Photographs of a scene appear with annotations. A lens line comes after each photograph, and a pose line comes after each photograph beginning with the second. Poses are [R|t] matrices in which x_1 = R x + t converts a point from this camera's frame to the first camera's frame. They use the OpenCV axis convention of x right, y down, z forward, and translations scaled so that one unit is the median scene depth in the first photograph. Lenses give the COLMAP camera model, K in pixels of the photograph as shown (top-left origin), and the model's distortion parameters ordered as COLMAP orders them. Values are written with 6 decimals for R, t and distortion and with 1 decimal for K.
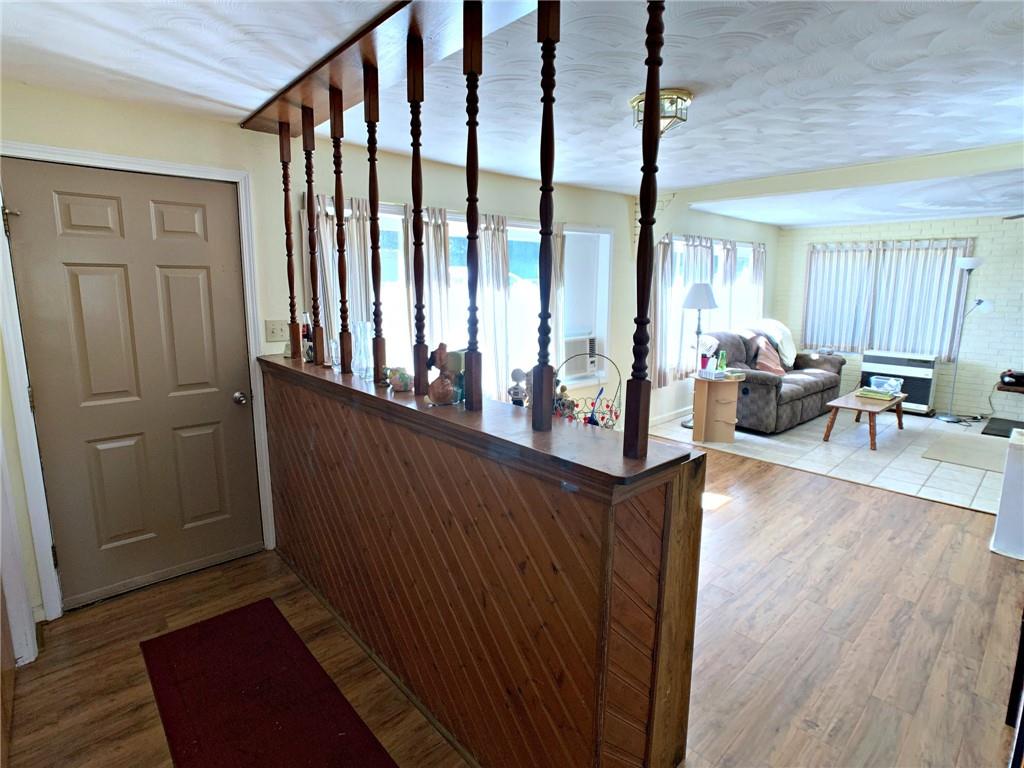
lens RADIAL K [[524.1, 0, 510.9], [0, 524.1, 374.1], [0, 0, 1]] dist [-0.043072, 0.012782]
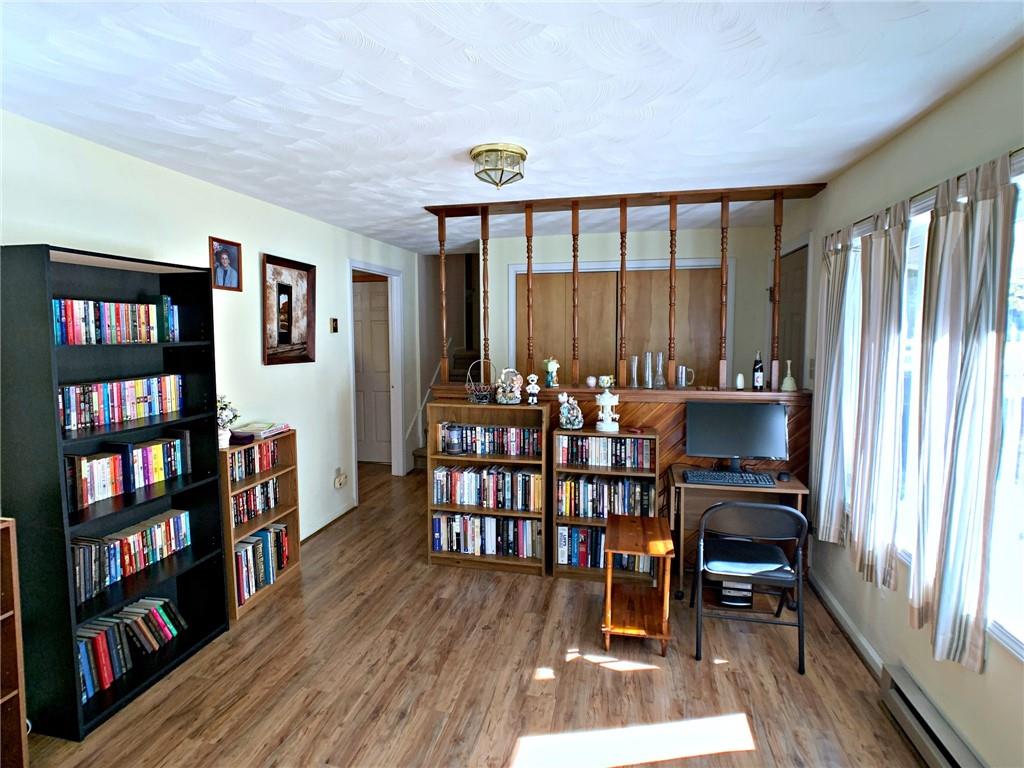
lens RADIAL K [[524.1, 0, 510.9], [0, 524.1, 374.1], [0, 0, 1]] dist [-0.043072, 0.012782]
pose [[-0.817232, 0.043065, -0.574697, 0.863653], [-0.094845, 0.973557, 0.207826, -0.306743], [0.568450, 0.224349, -0.791537, 1.874005]]
